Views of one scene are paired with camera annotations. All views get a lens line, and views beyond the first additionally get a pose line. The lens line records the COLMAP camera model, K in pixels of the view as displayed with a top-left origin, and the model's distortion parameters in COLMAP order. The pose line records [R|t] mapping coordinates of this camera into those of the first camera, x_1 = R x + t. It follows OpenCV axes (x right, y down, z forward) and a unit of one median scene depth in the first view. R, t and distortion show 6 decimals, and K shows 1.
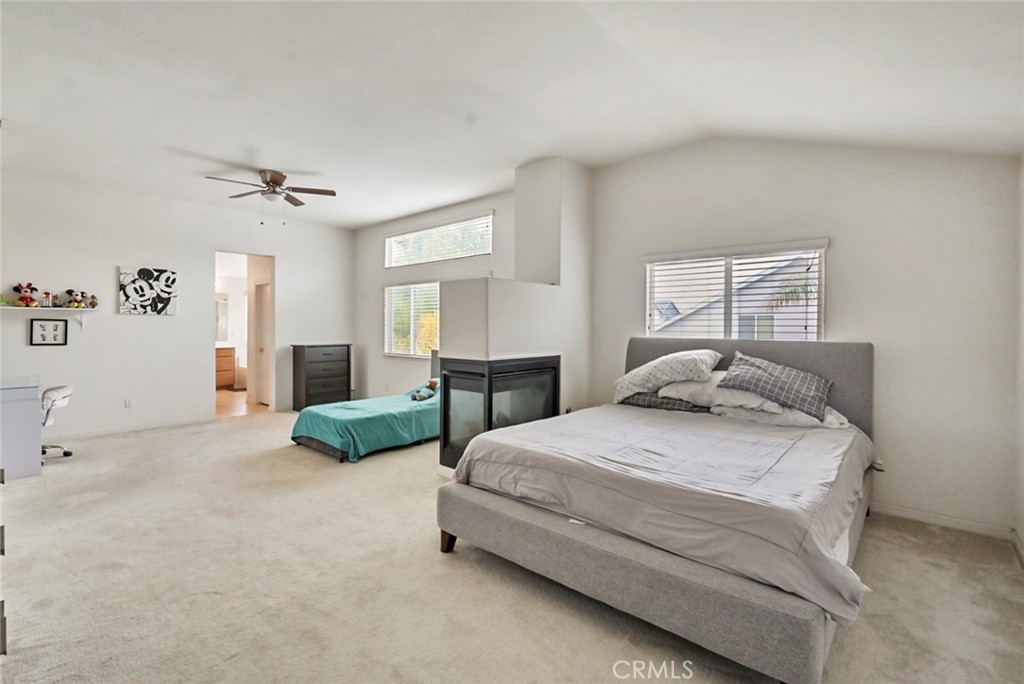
lens RADIAL K [[459.9, 0, 509.9], [0, 459.9, 343.2], [0, 0, 1]] dist [-0.004758, 0.000962]
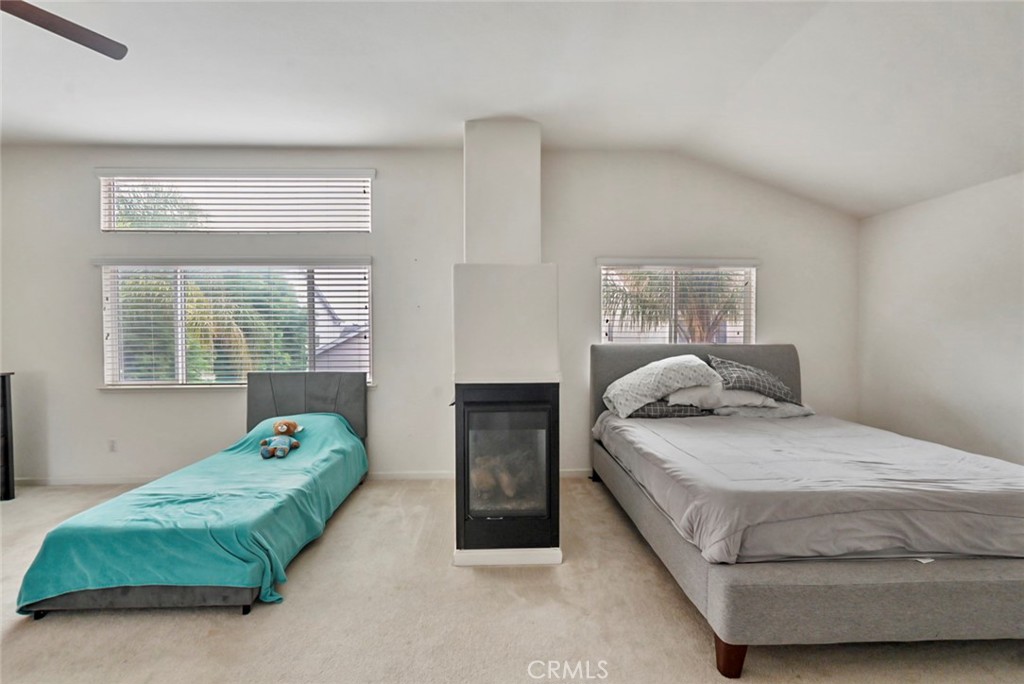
lens RADIAL K [[454.5, 0, 511.9], [0, 454.5, 354.3], [0, 0, 1]] dist [0.005035, 0.000601]
pose [[0.728032, -0.036810, 0.684554, -0.578000], [0.032098, 0.999293, 0.019598, -0.020444], [-0.684792, 0.007705, 0.728698, 0.534448]]
